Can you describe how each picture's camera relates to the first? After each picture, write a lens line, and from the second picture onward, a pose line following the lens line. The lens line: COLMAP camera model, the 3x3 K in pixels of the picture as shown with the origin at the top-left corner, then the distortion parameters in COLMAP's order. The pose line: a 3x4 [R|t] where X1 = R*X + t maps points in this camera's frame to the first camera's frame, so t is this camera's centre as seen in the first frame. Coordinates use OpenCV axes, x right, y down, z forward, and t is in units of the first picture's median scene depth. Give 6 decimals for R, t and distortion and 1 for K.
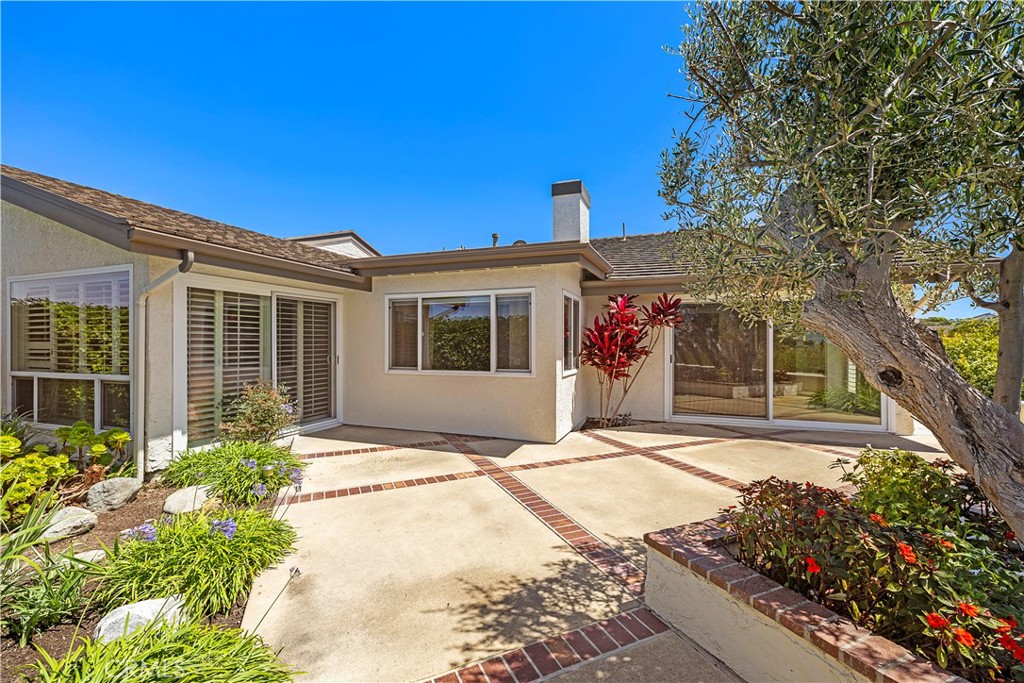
lens RADIAL K [[430.4, 0, 512.0], [0, 430.4, 341.5], [0, 0, 1]] dist [-0.025330, -0.000015]
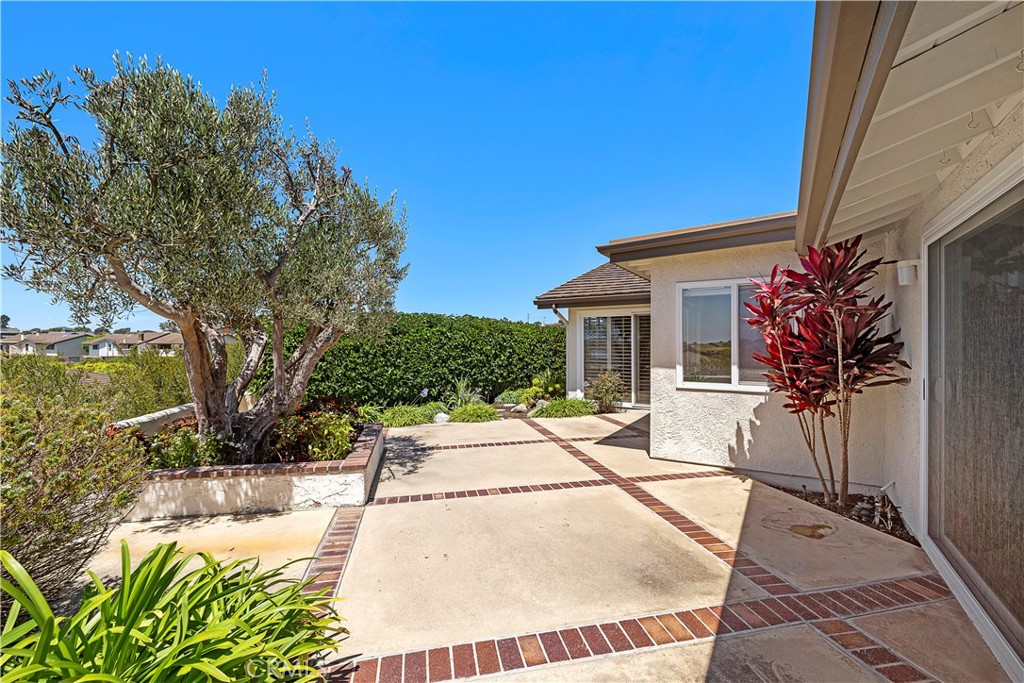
lens RADIAL K [[430.4, 0, 512.0], [0, 430.4, 341.5], [0, 0, 1]] dist [-0.025330, -0.000015]
pose [[-0.208275, -0.004897, -0.978058, 1.408758], [0.004152, 0.999974, -0.005891, -0.007381], [0.978061, -0.005288, -0.208249, 1.214138]]
